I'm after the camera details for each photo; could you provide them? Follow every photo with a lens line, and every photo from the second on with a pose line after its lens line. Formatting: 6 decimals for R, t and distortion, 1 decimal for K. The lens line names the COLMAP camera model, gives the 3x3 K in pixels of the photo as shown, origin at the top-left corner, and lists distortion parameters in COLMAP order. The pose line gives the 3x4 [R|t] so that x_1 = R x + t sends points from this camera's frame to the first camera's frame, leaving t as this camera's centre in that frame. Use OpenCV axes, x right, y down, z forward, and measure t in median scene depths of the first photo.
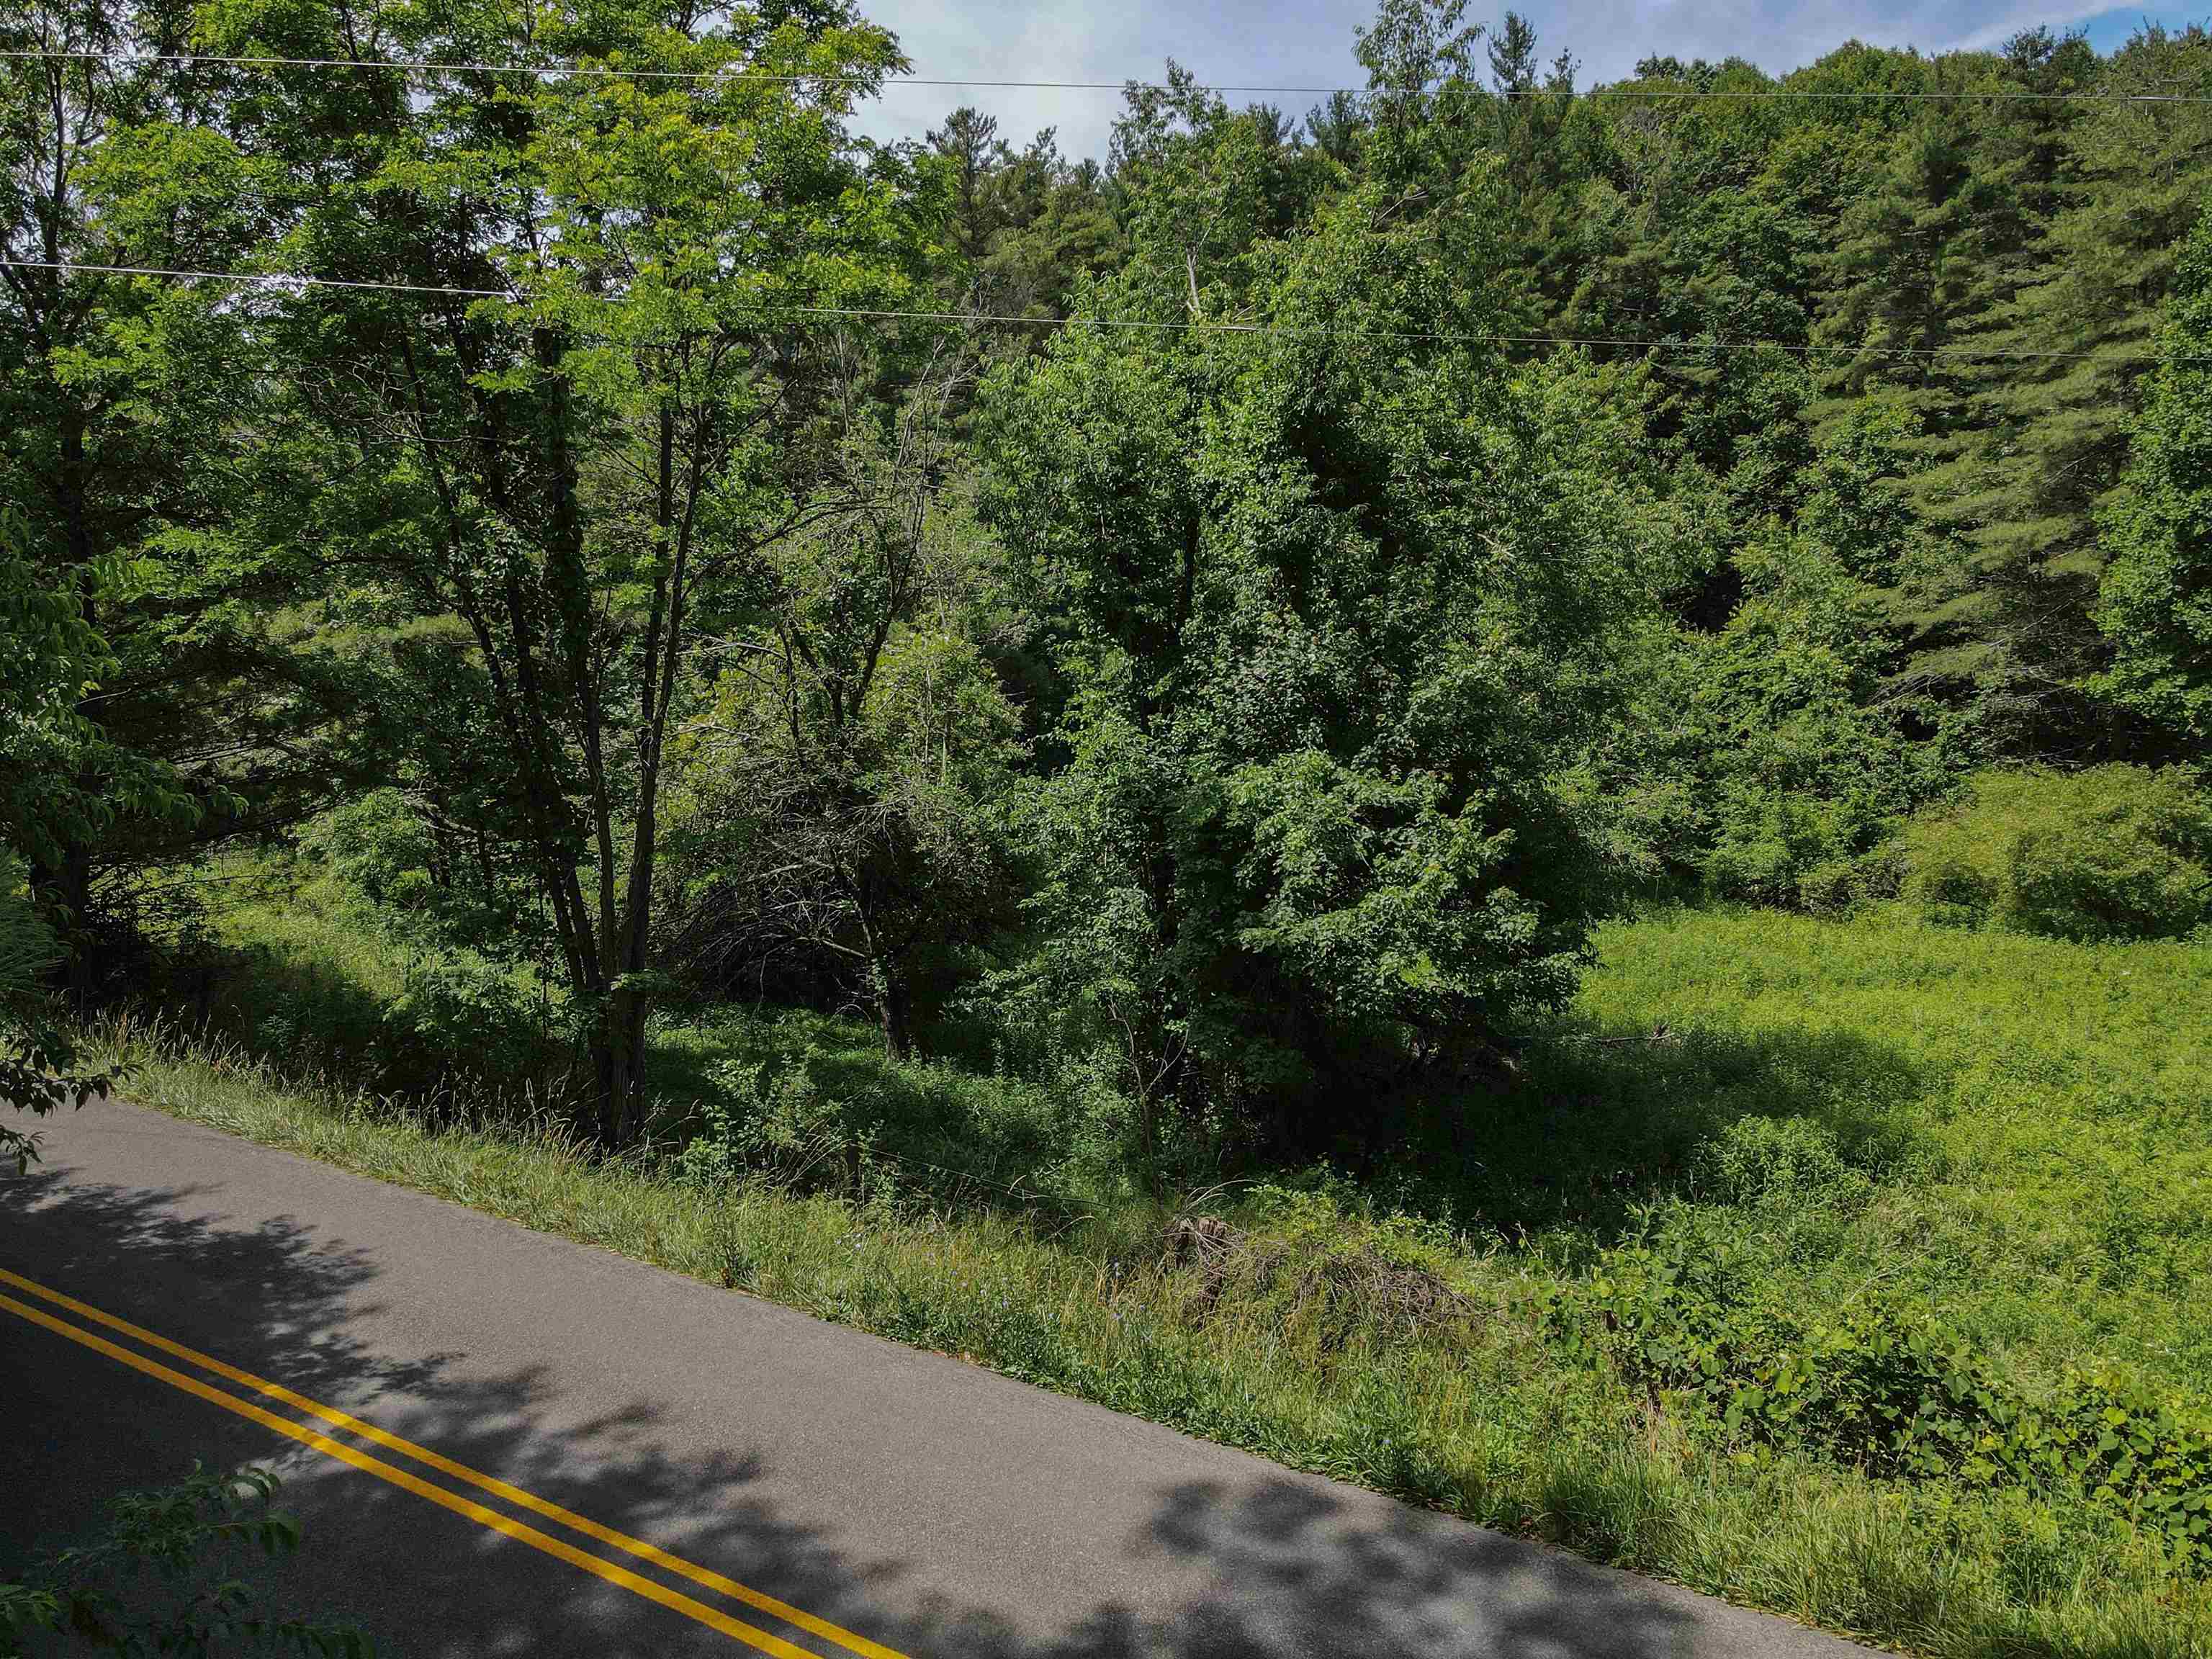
lens RADIAL K [[1605.0, 0, 1119.9], [0, 1605.0, 838.3], [0, 0, 1]] dist [0.017827, -0.003265]
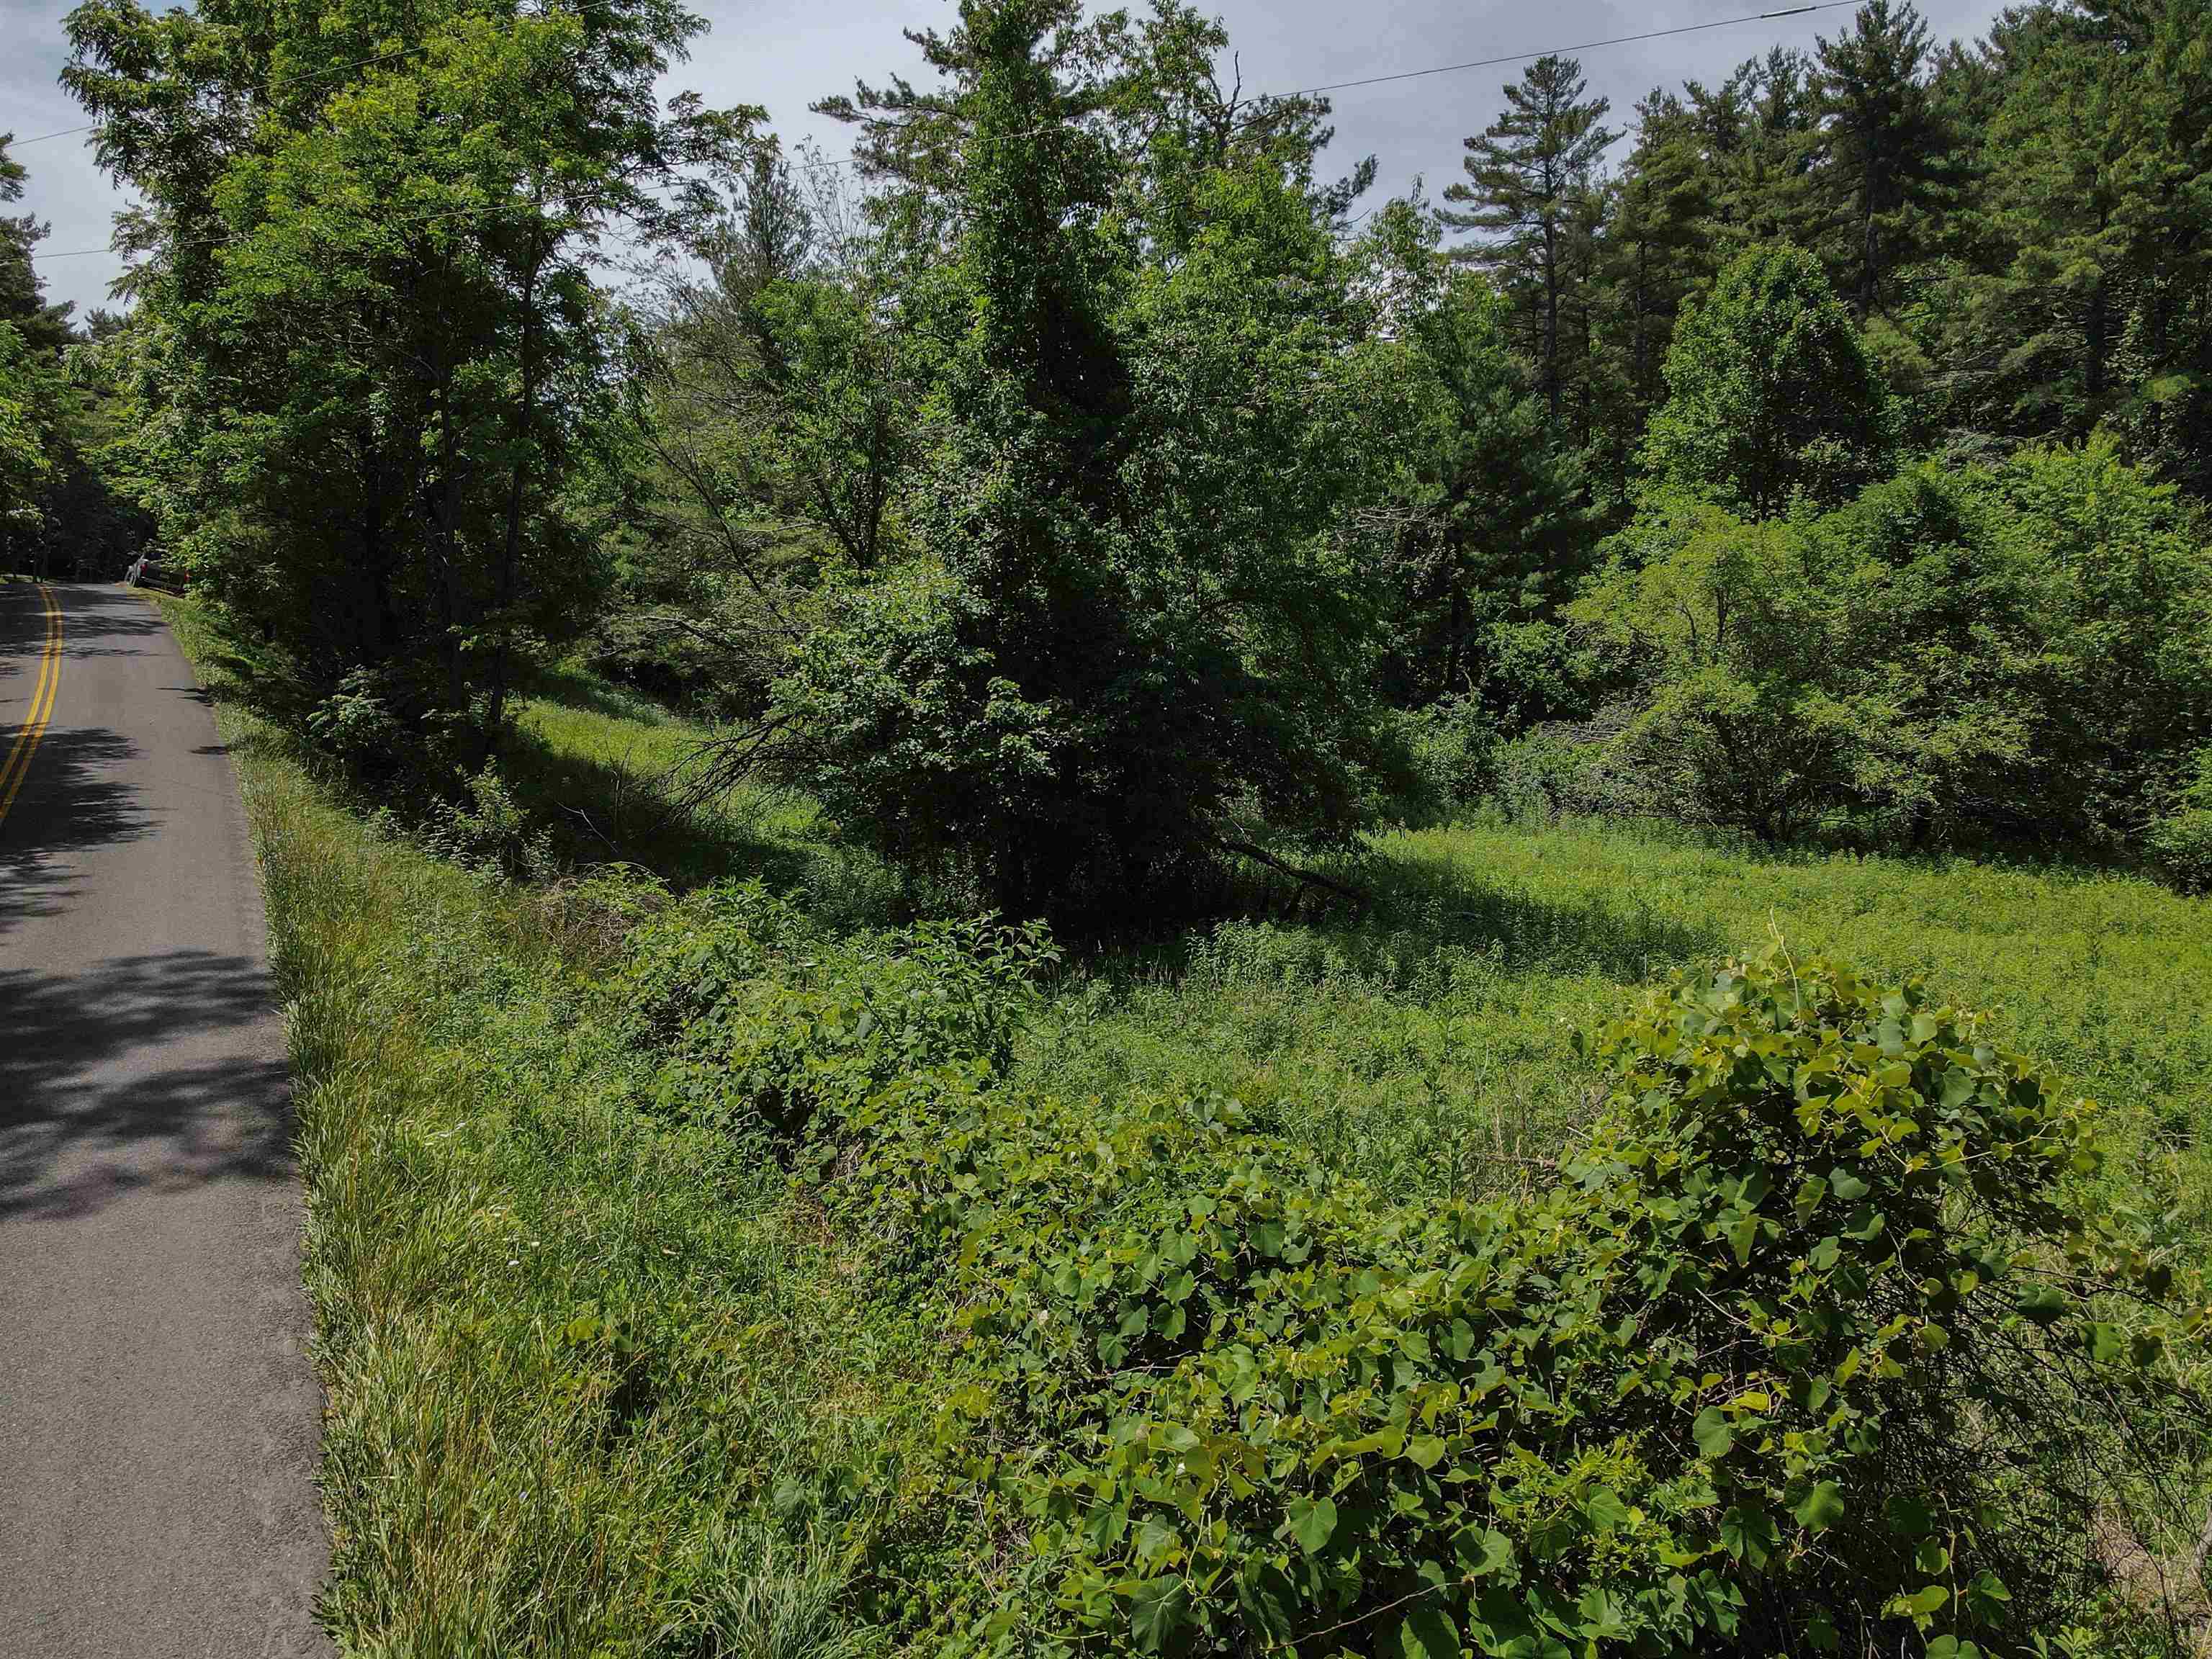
lens RADIAL K [[1605.0, 0, 1108.3], [0, 1605.0, 828.9], [0, 0, 1]] dist [0.017827, -0.003265]
pose [[0.852286, 0.078215, -0.517196, 1.477319], [-0.081559, 0.996535, 0.016303, 0.185971], [0.516679, 0.028287, 0.855712, 0.128512]]
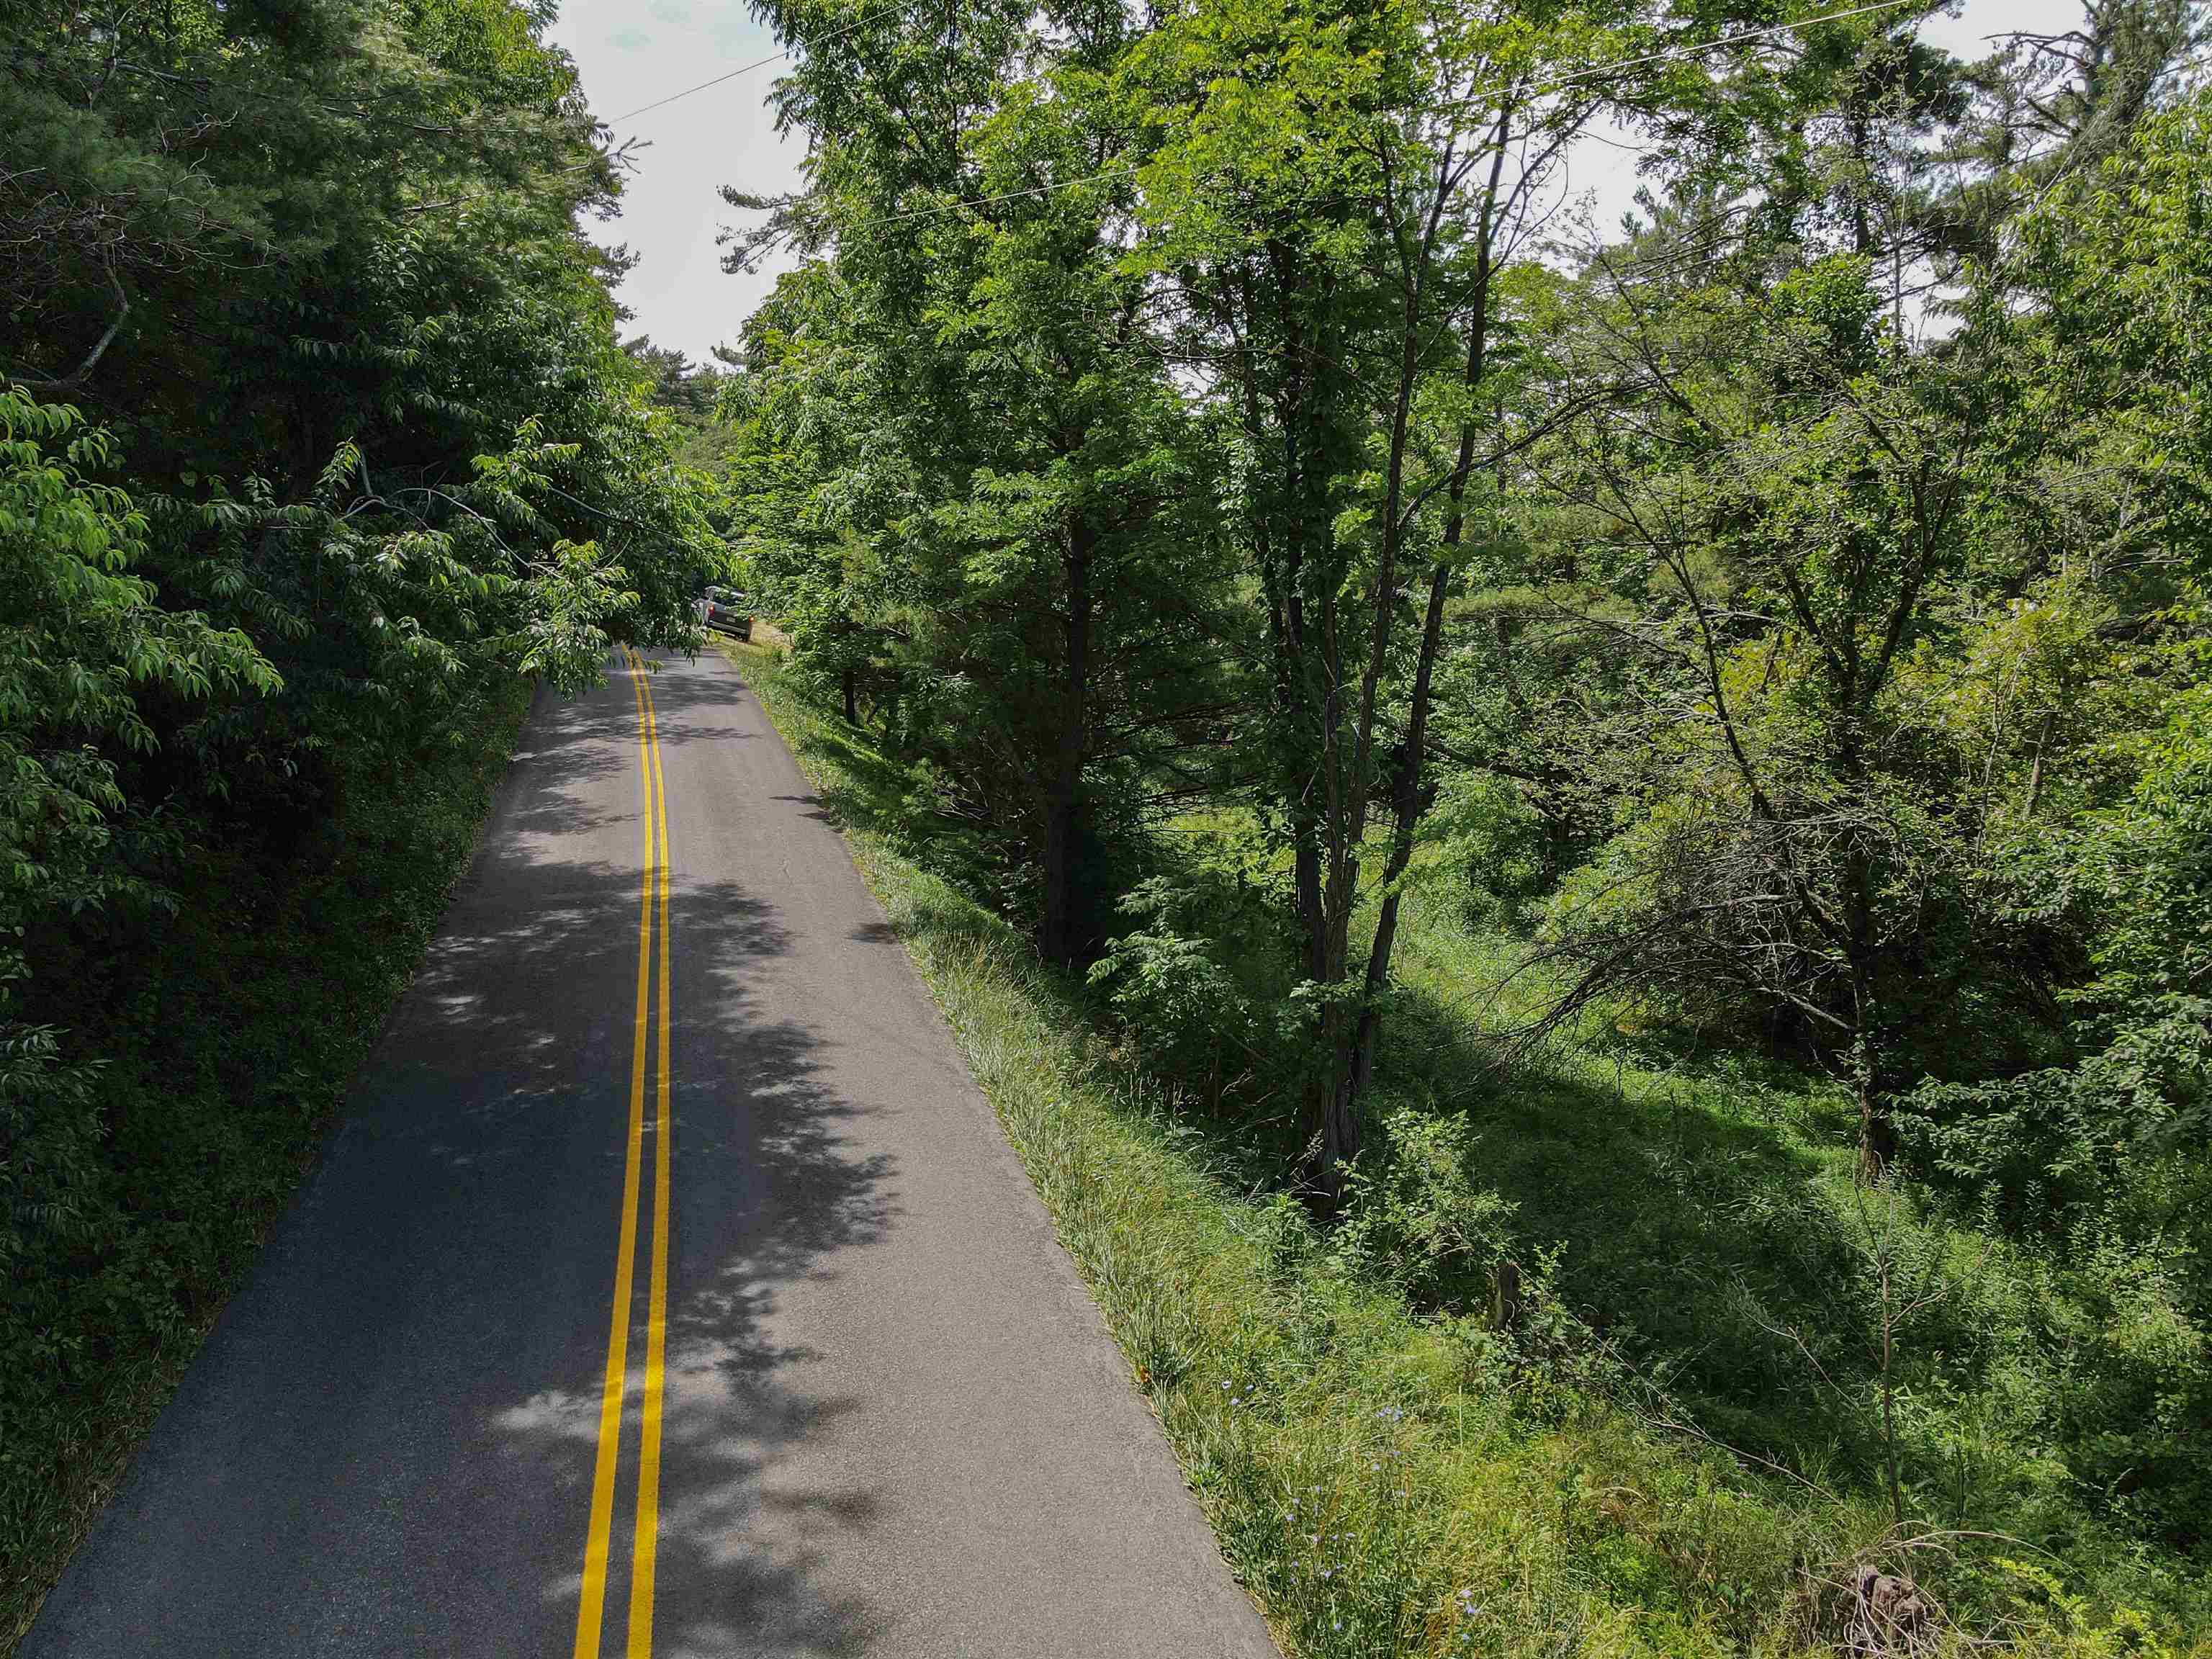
lens RADIAL K [[1605.0, 0, 1109.0], [0, 1605.0, 842.7], [0, 0, 1]] dist [0.017827, -0.003265]
pose [[0.685365, 0.113499, -0.719300, 0.325007], [-0.113836, 0.992334, 0.048116, -0.022685], [0.719247, 0.048905, 0.693031, 0.522498]]
